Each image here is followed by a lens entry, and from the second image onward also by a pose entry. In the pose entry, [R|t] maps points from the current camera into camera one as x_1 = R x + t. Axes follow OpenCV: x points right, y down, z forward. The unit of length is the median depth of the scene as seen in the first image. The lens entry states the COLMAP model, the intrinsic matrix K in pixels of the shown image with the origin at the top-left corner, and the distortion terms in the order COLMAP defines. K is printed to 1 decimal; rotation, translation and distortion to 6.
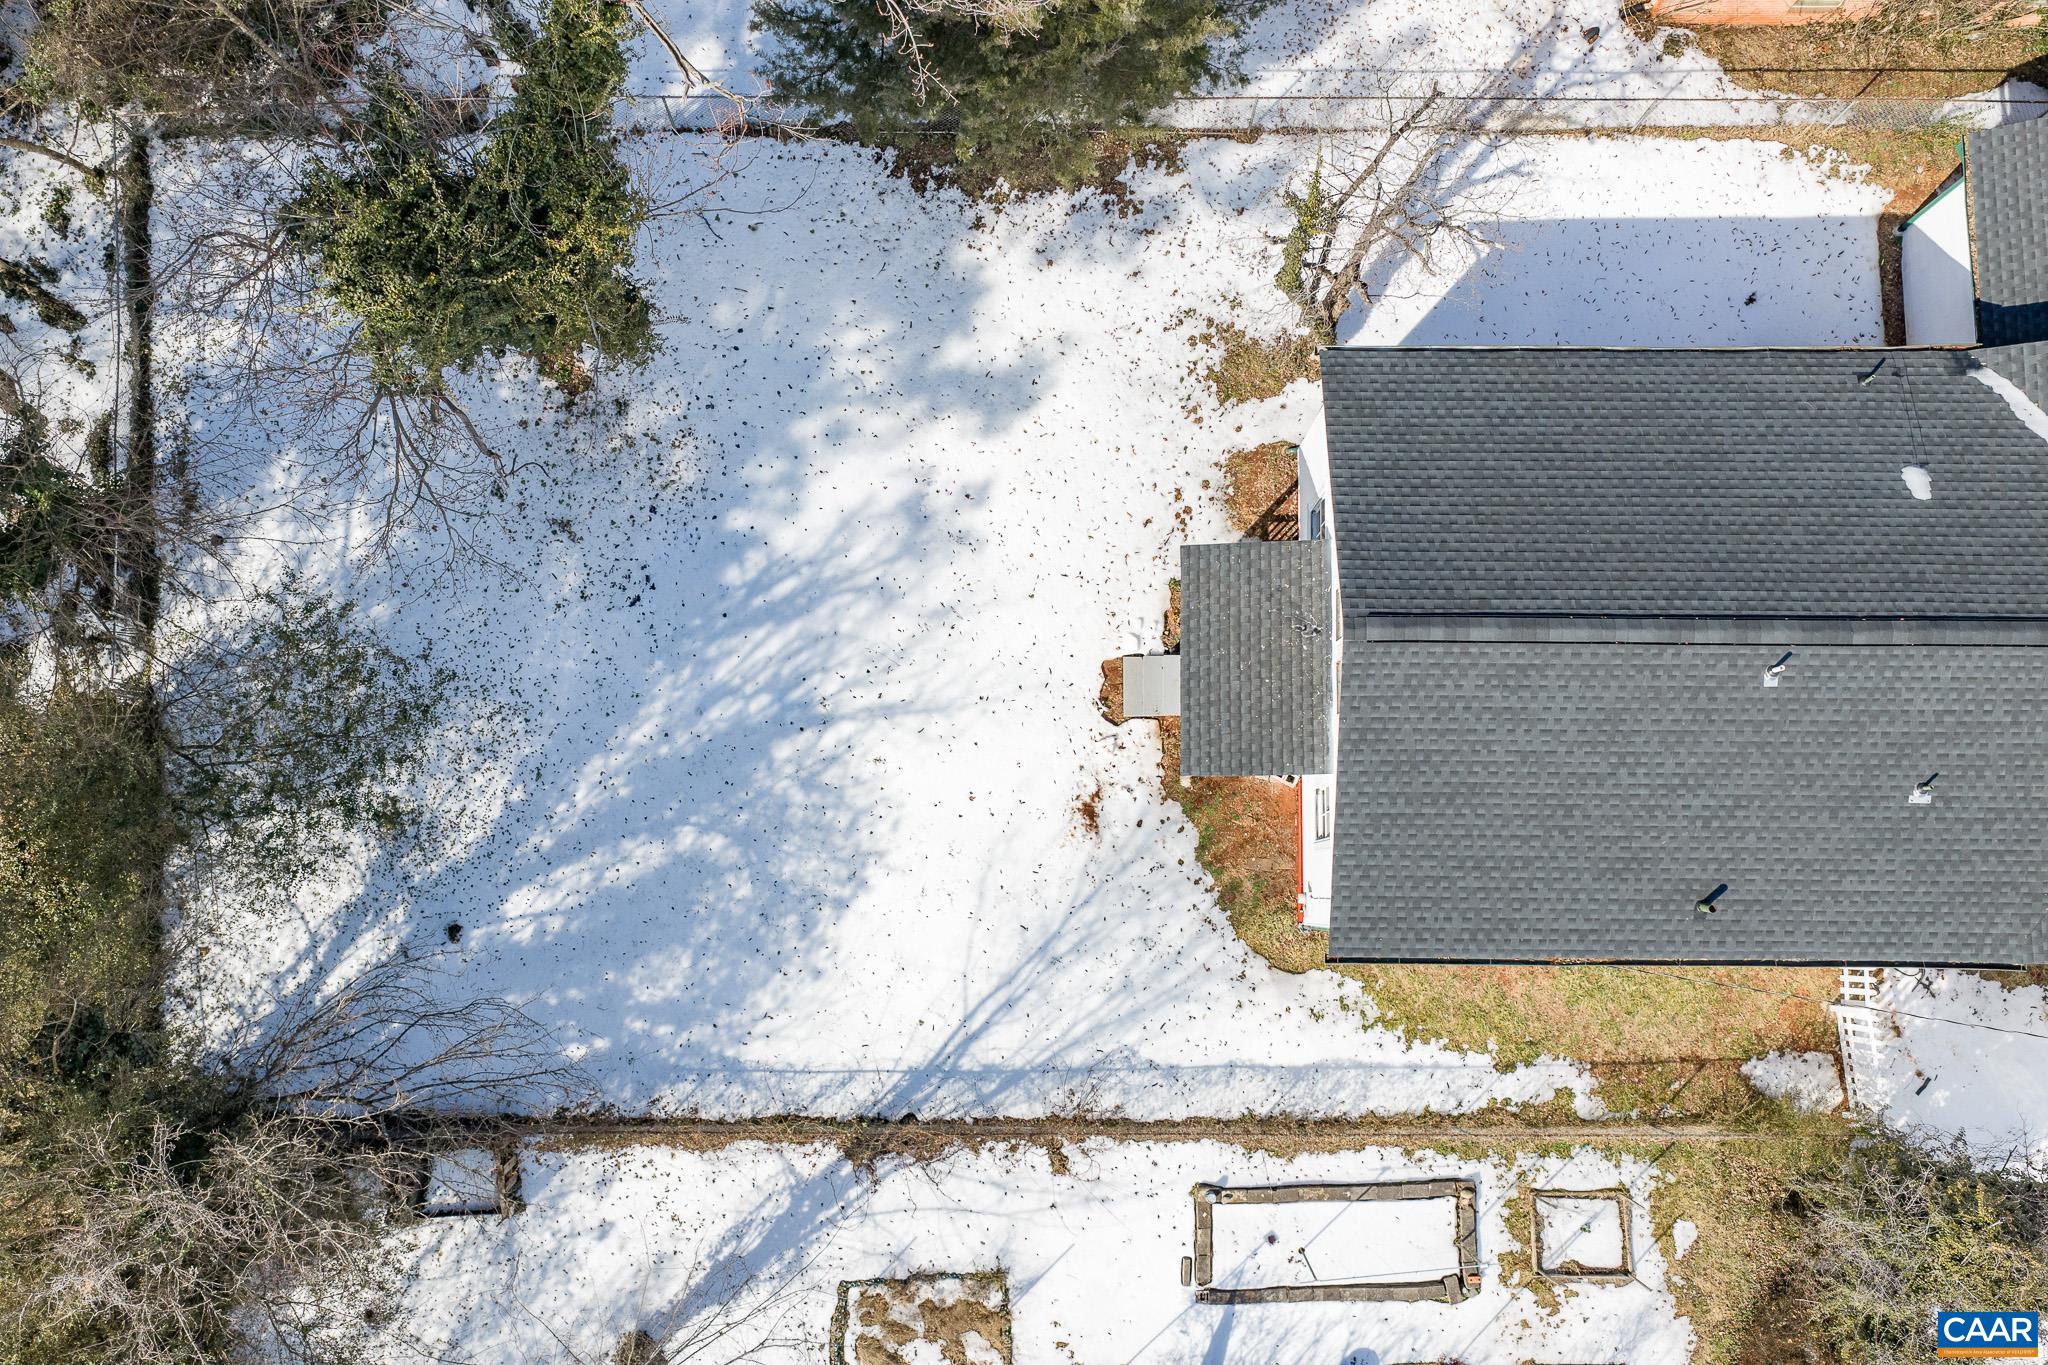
lens RADIAL K [[1704.2, 0, 1021.3], [0, 1704.2, 710.3], [0, 0, 1]] dist [-0.004942, -0.007026]
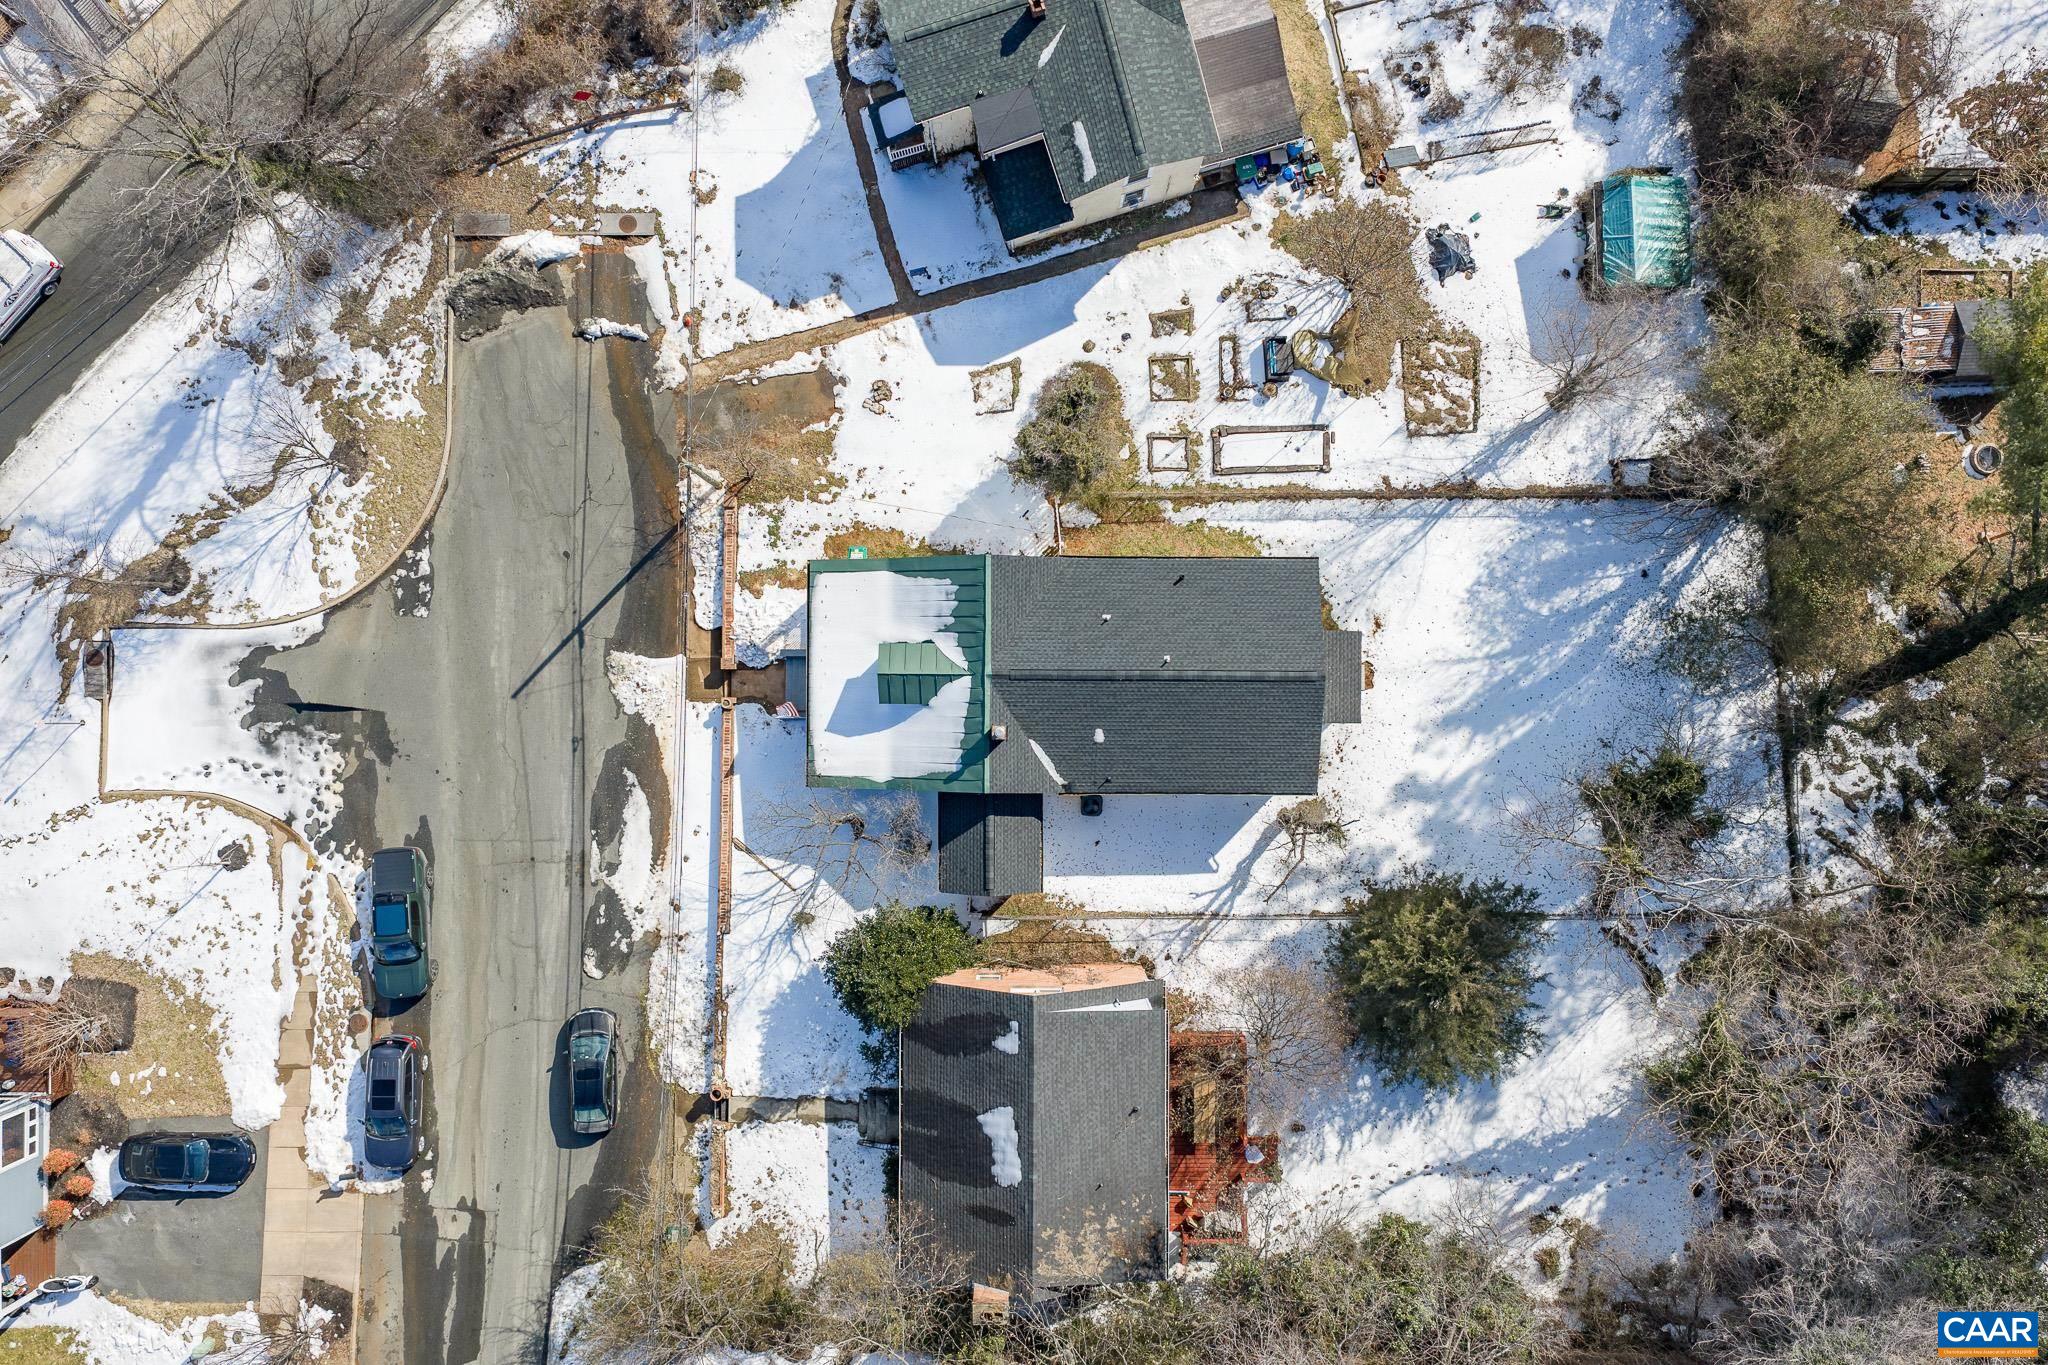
lens RADIAL K [[1678.6, 0, 1024.0], [0, 1678.6, 682.5], [0, 0, 1]] dist [0.005628, -0.007919]
pose [[-0.999871, 0.003806, 0.015626, 0.499348], [-0.001850, -0.992360, 0.123364, -0.310106], [0.015976, 0.123319, 0.992238, -1.332971]]
